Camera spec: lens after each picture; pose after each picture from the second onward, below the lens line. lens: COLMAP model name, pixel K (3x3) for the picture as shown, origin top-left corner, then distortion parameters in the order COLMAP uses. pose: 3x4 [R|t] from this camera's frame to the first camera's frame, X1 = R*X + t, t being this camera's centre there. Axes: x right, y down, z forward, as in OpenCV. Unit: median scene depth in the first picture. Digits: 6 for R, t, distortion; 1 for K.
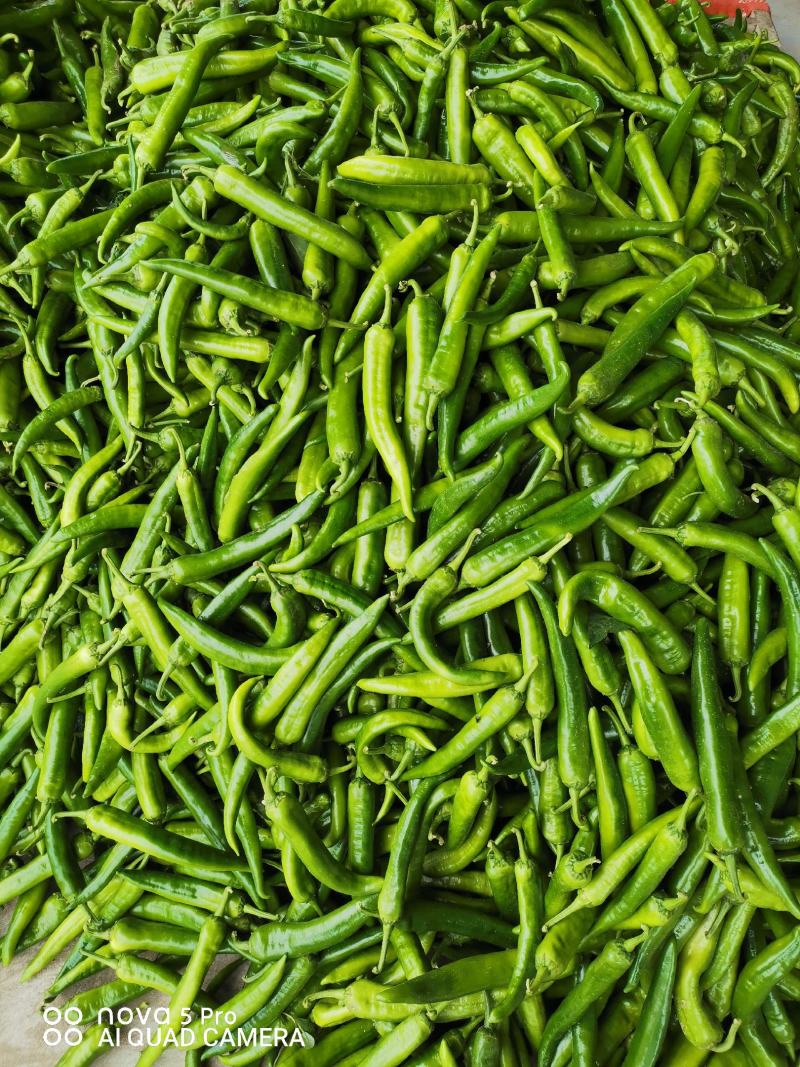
lens RADIAL K [[812.9, 0, 400.0], [0, 812.9, 533.5], [0, 0, 1]] dist [0.041696, -0.031406]
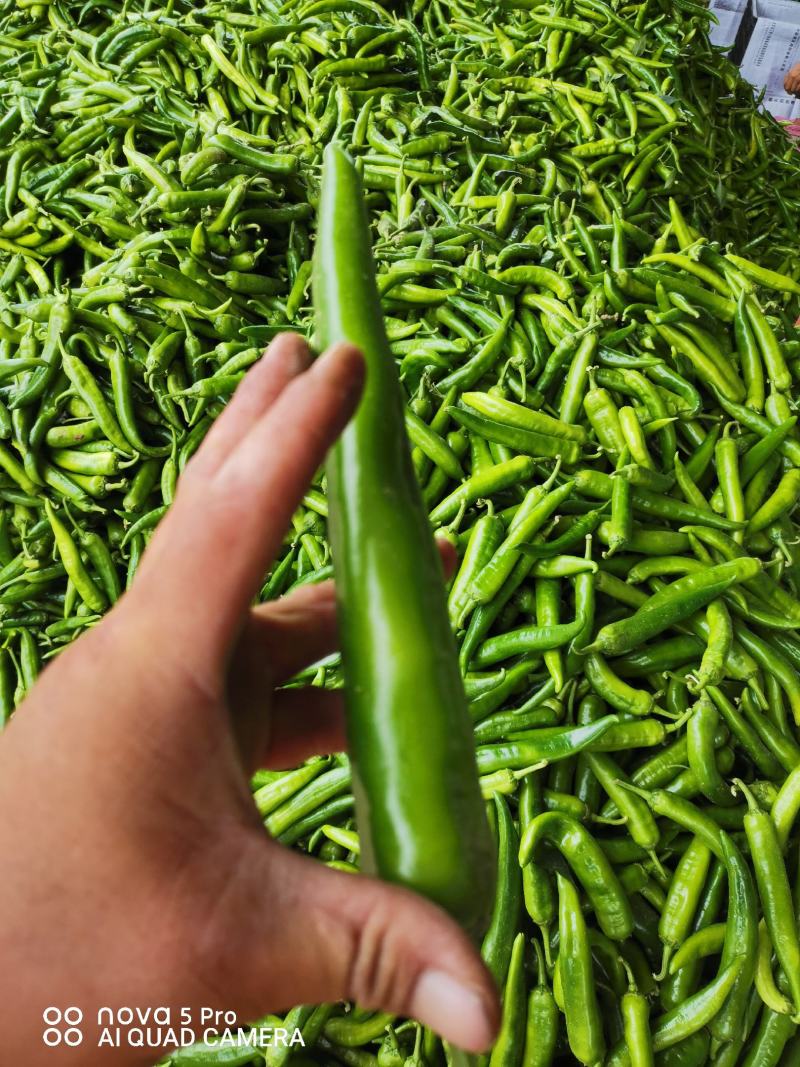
lens RADIAL K [[812.9, 0, 400.0], [0, 812.9, 533.5], [0, 0, 1]] dist [0.041696, -0.031406]
pose [[0.939108, 0.311601, -0.144846, 0.074366], [-0.333592, 0.927841, -0.166818, -0.029259], [0.082414, 0.204980, 0.975290, -0.127274]]
